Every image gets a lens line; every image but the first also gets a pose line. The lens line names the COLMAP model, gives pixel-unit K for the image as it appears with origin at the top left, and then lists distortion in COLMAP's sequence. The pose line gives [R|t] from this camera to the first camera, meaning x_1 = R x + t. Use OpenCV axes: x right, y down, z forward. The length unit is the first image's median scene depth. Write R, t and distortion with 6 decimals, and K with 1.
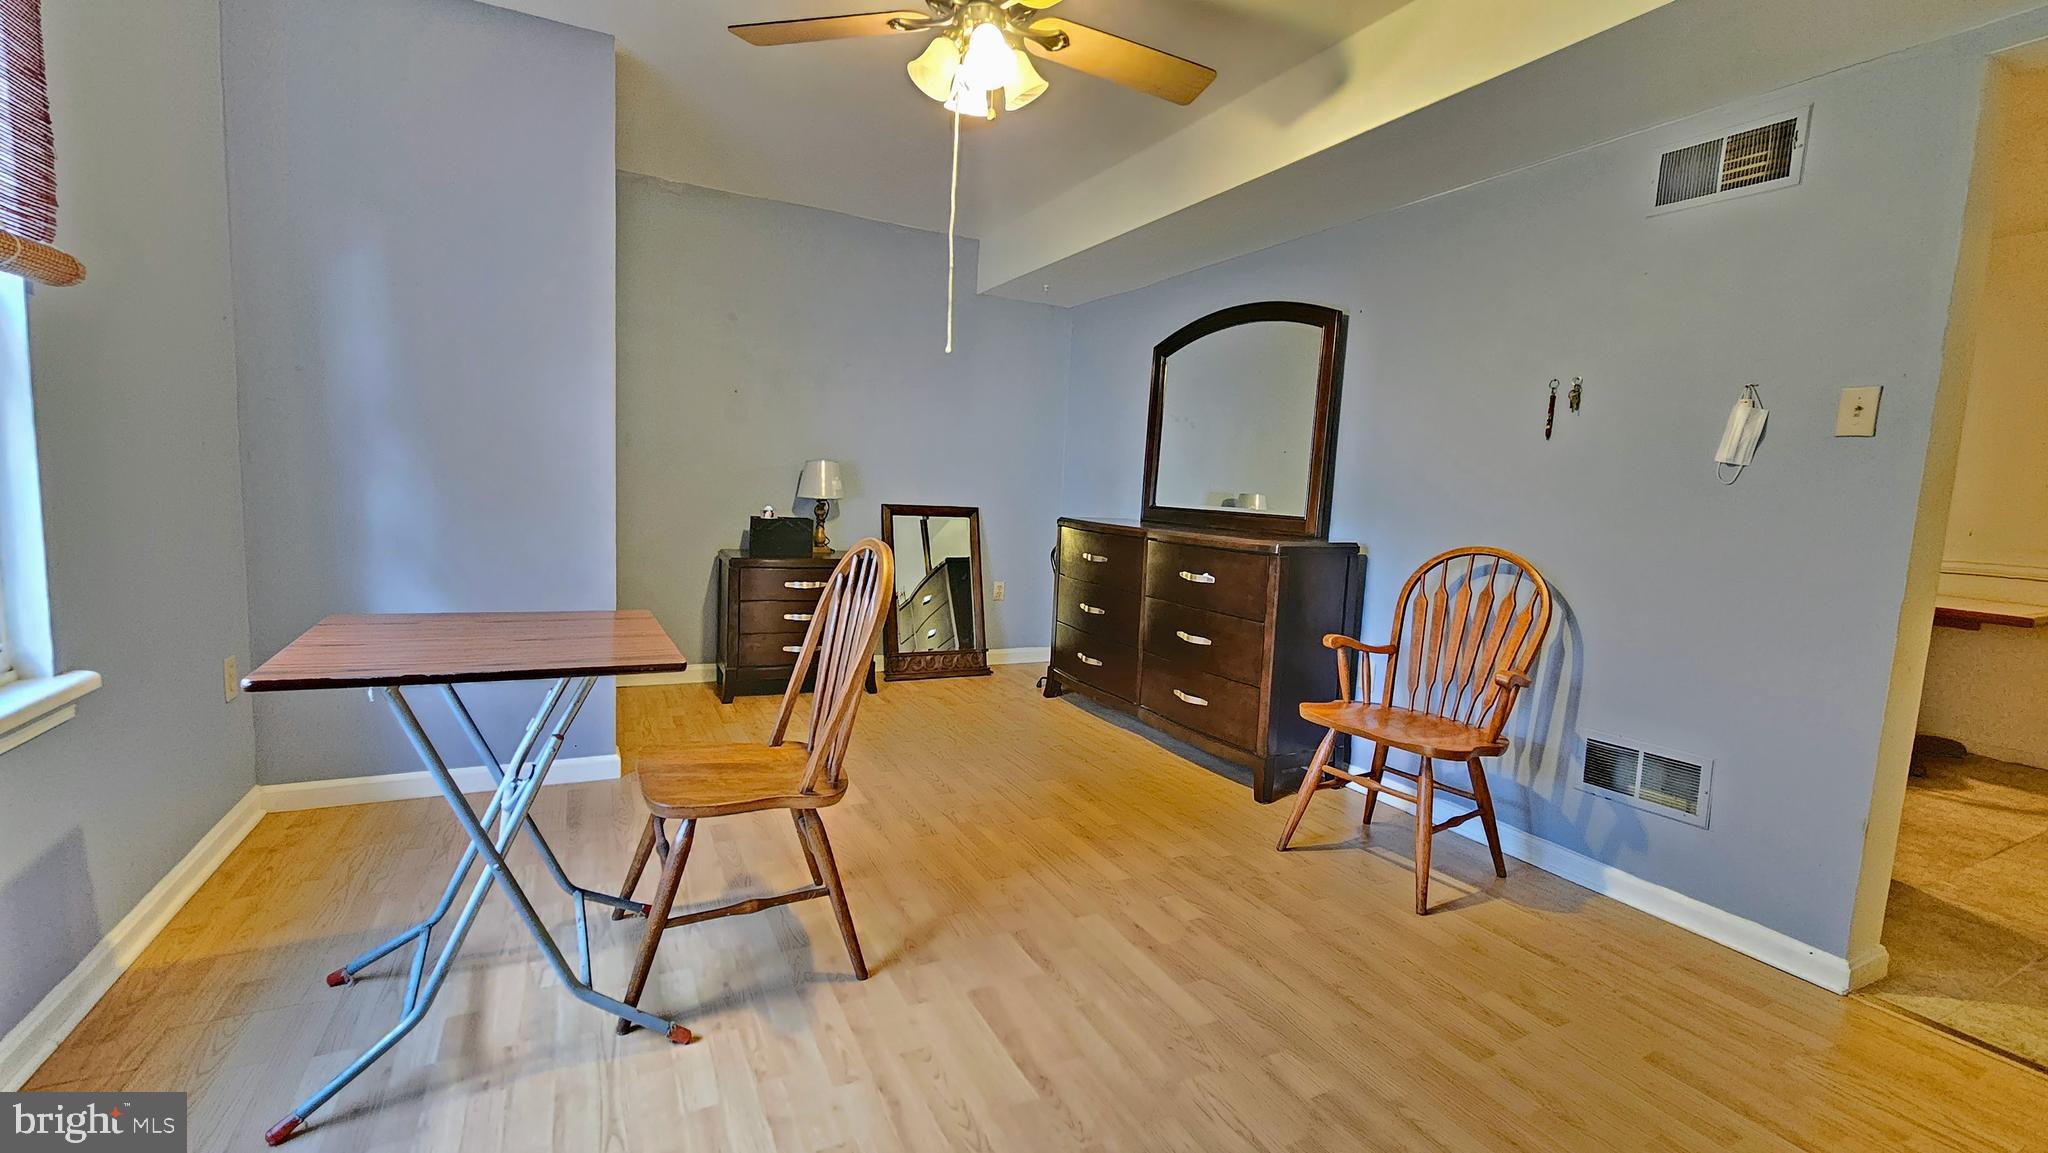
lens RADIAL K [[840.4, 0, 1028.5], [0, 840.4, 575.8], [0, 0, 1]] dist [0.002133, -0.000846]
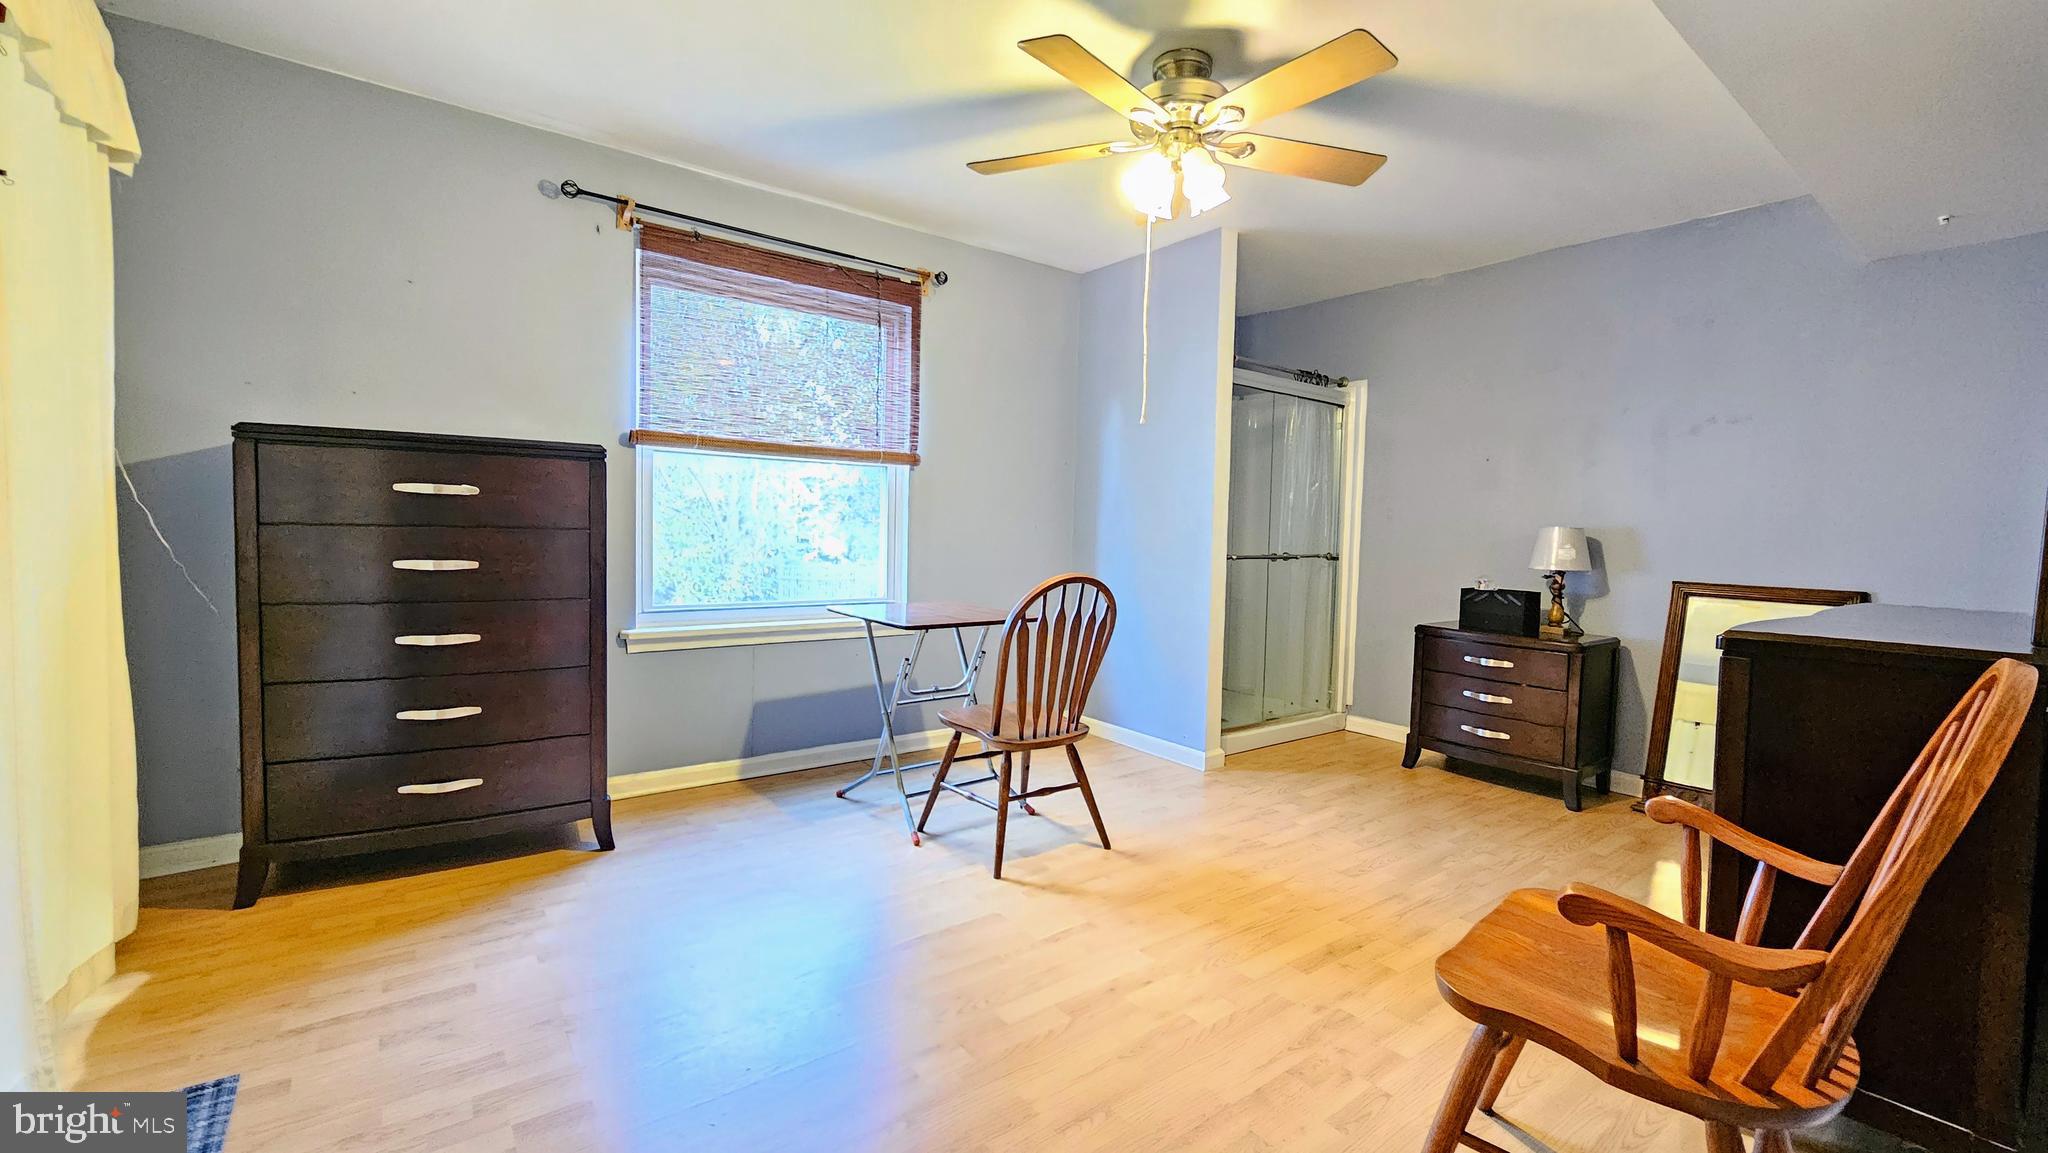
lens RADIAL K [[840.4, 0, 1028.5], [0, 840.4, 571.7], [0, 0, 1]] dist [0.002133, -0.000846]
pose [[0.176478, 0.003854, -0.984297, 0.873720], [-0.128522, 0.991522, -0.019161, -0.007750], [0.975878, 0.129885, 0.175477, 0.536467]]
